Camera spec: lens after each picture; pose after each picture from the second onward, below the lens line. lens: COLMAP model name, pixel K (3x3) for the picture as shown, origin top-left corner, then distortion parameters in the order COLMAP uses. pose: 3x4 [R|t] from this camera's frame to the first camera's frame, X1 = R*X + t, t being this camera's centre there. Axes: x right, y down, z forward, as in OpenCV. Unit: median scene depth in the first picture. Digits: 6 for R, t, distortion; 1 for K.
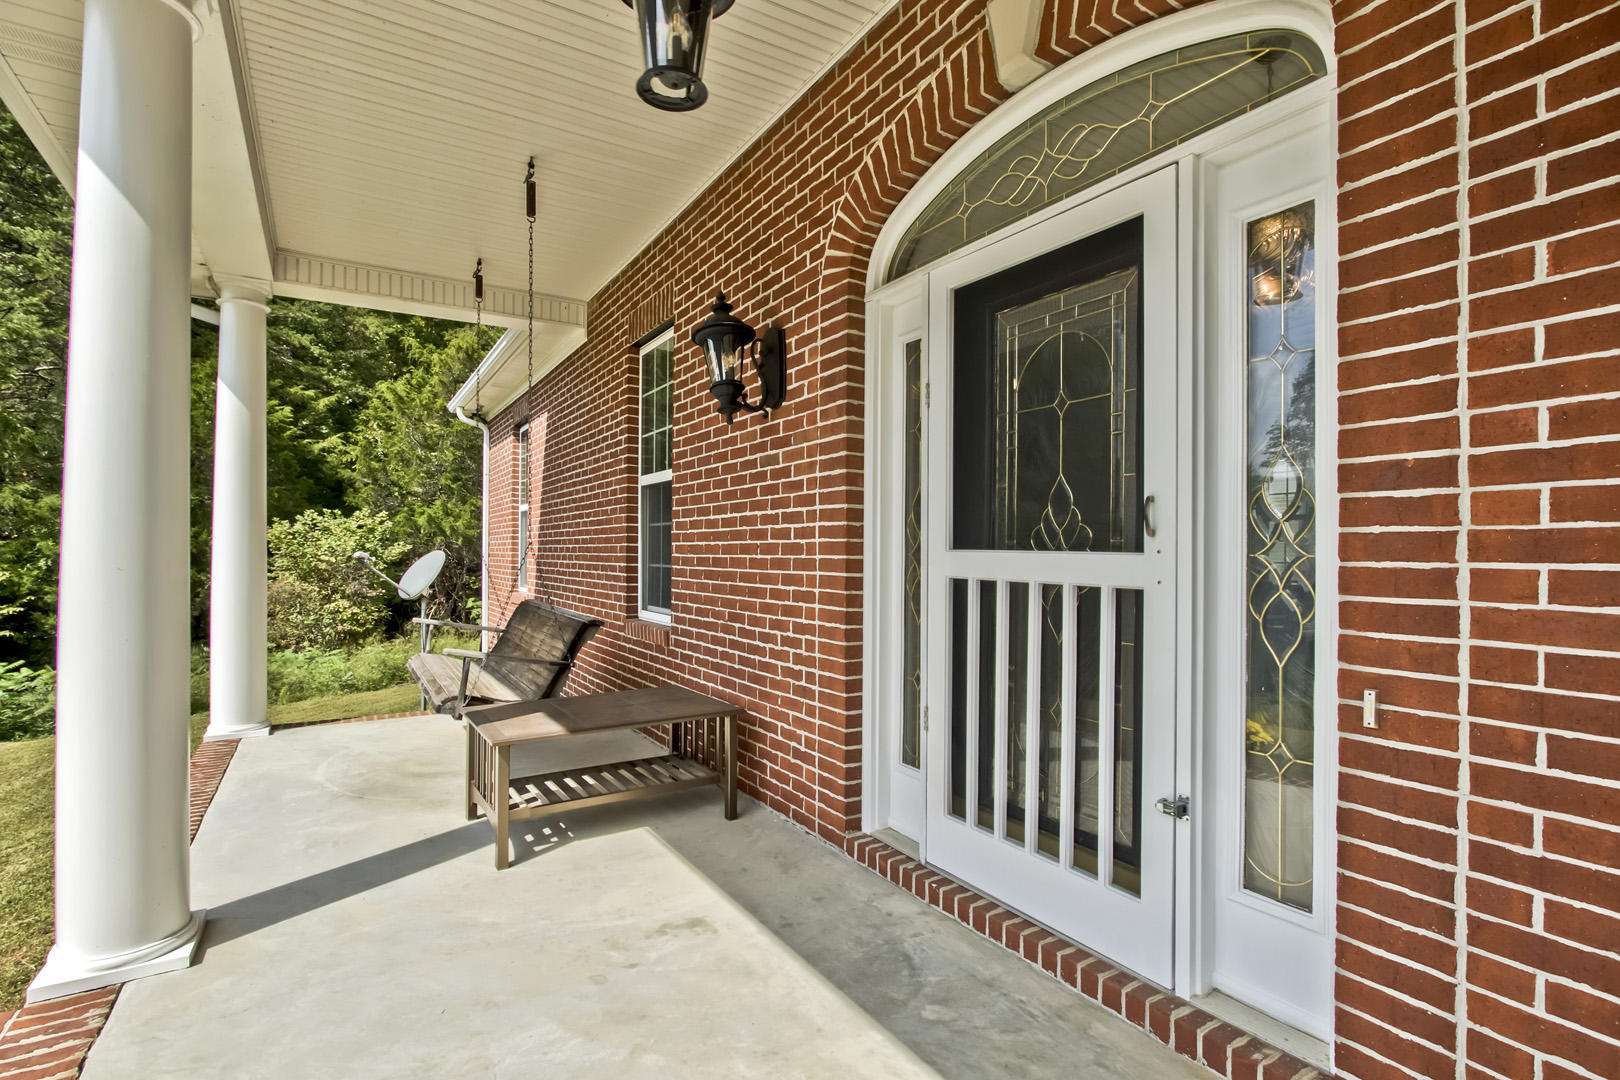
lens RADIAL K [[759.6, 0, 803.1], [0, 759.6, 551.7], [0, 0, 1]] dist [-0.001987, -0.000190]
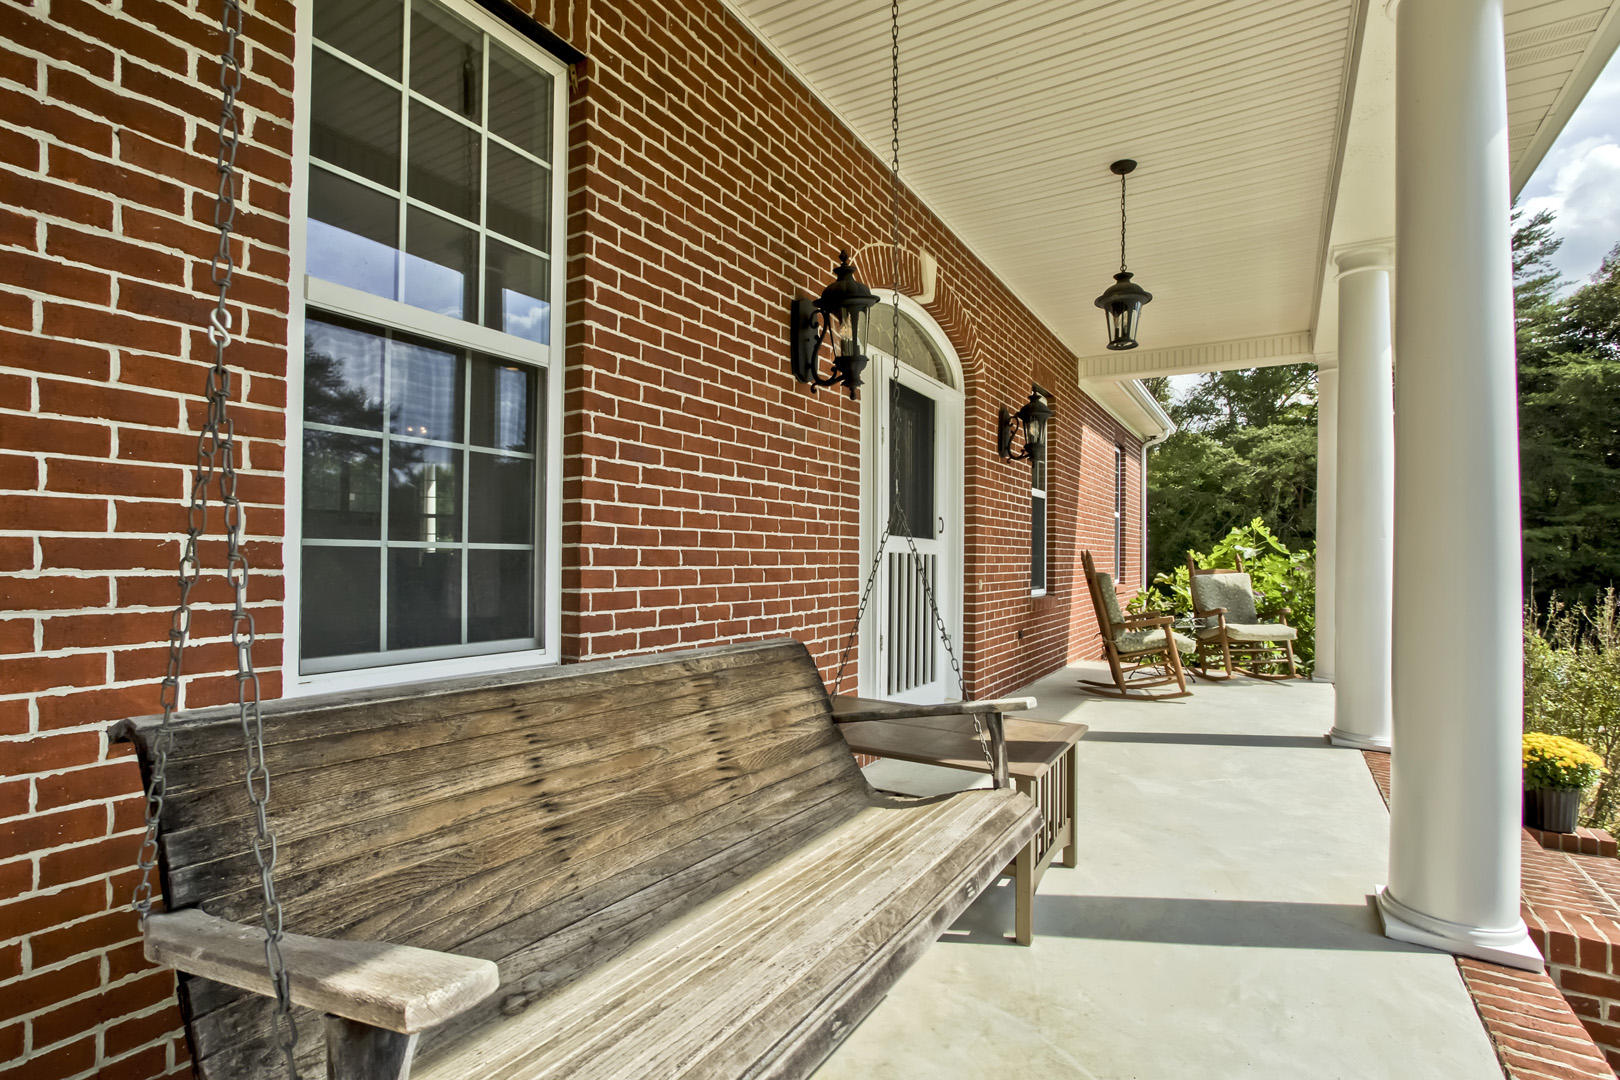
lens RADIAL K [[759.6, 0, 803.1], [0, 759.6, 551.7], [0, 0, 1]] dist [-0.001987, -0.000190]
pose [[-0.439332, -0.002673, 0.898321, -0.966420], [-0.012479, 0.999917, -0.003128, 0.032517], [-0.898238, -0.012585, -0.439329, 1.514327]]
